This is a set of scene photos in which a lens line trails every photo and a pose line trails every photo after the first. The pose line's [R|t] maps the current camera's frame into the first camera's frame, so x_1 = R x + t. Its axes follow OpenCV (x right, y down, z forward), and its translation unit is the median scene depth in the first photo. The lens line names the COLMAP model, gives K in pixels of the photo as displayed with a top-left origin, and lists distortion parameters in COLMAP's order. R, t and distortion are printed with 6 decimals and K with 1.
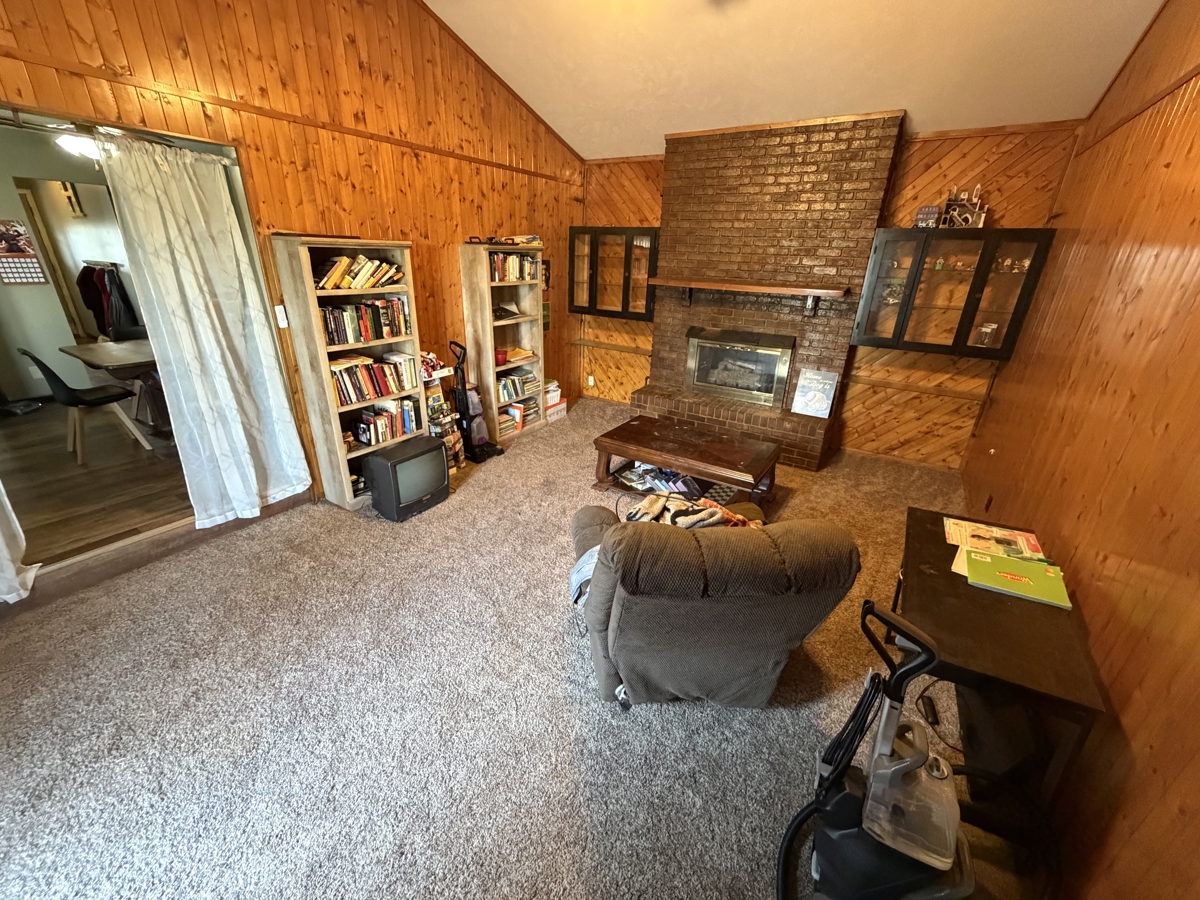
lens RADIAL K [[479.4, 0, 596.5], [0, 479.4, 449.2], [0, 0, 1]] dist [-0.000480, -0.000011]
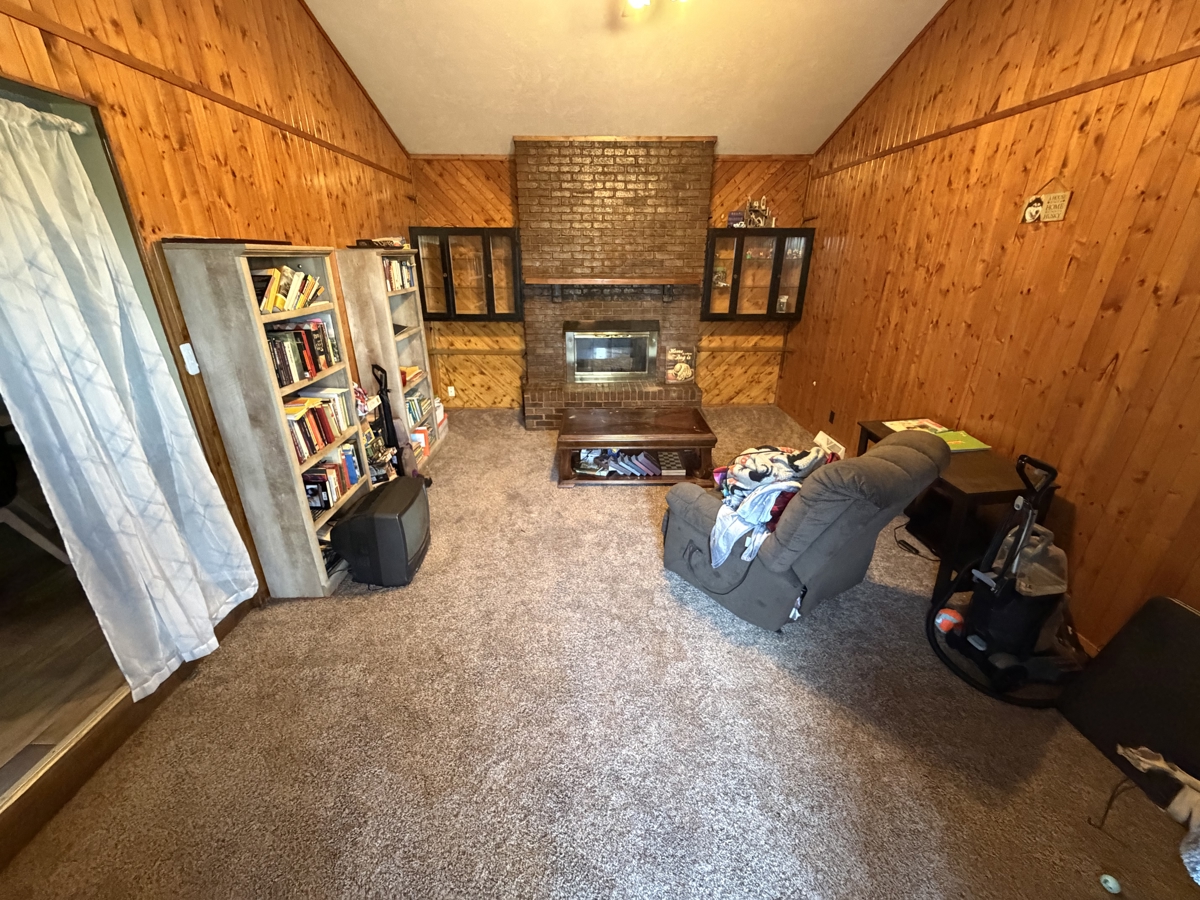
lens RADIAL K [[479.4, 0, 596.5], [0, 479.4, 449.2], [0, 0, 1]] dist [-0.000480, -0.000011]
pose [[0.832767, -0.234719, 0.501405, -0.428367], [0.233440, 0.970101, 0.066412, -0.045778], [-0.502001, 0.061742, 0.862660, 0.088932]]
